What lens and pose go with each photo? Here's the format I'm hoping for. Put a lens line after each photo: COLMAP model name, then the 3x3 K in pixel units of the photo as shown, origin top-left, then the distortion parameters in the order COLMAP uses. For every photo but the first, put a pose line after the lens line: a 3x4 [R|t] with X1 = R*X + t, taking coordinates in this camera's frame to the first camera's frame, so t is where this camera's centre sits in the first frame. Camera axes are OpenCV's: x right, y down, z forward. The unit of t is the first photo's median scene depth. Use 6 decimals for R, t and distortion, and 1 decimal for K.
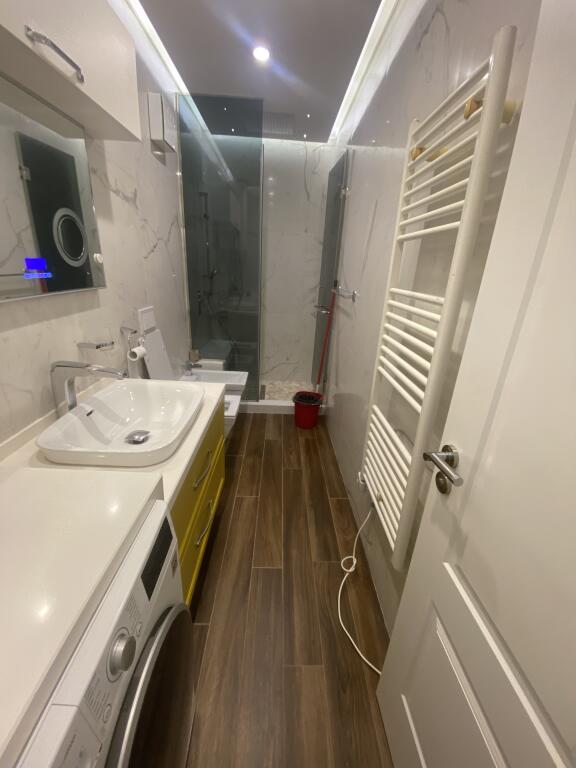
lens RADIAL K [[310.3, 0, 285.5], [0, 310.3, 382.8], [0, 0, 1]] dist [0.015105, -0.016917]
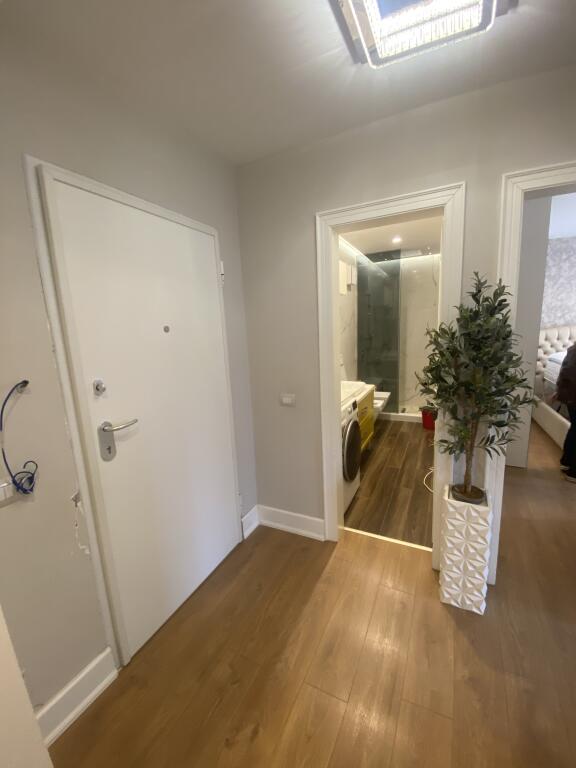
lens RADIAL K [[310.3, 0, 285.5], [0, 310.3, 382.8], [0, 0, 1]] dist [0.015105, -0.016917]
pose [[0.882509, -0.006742, -0.470246, 0.203359], [-0.080692, 0.982899, -0.165526, 0.290549], [0.463321, 0.184024, 0.866873, -0.879655]]
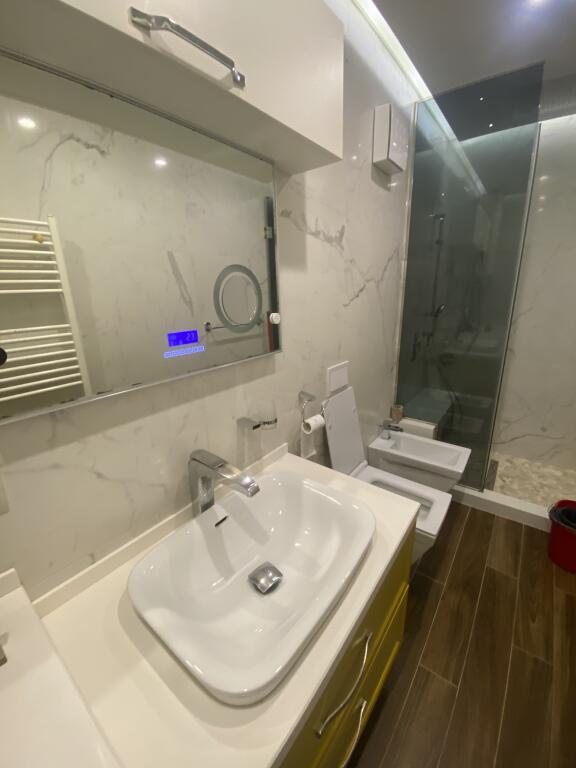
lens RADIAL K [[310.3, 0, 285.5], [0, 310.3, 382.8], [0, 0, 1]] dist [0.015105, -0.016917]
pose [[0.776197, 0.104628, -0.621749, -0.032213], [-0.156010, 0.987341, -0.028614, -0.123130], [0.610884, 0.119209, 0.782694, 0.230800]]
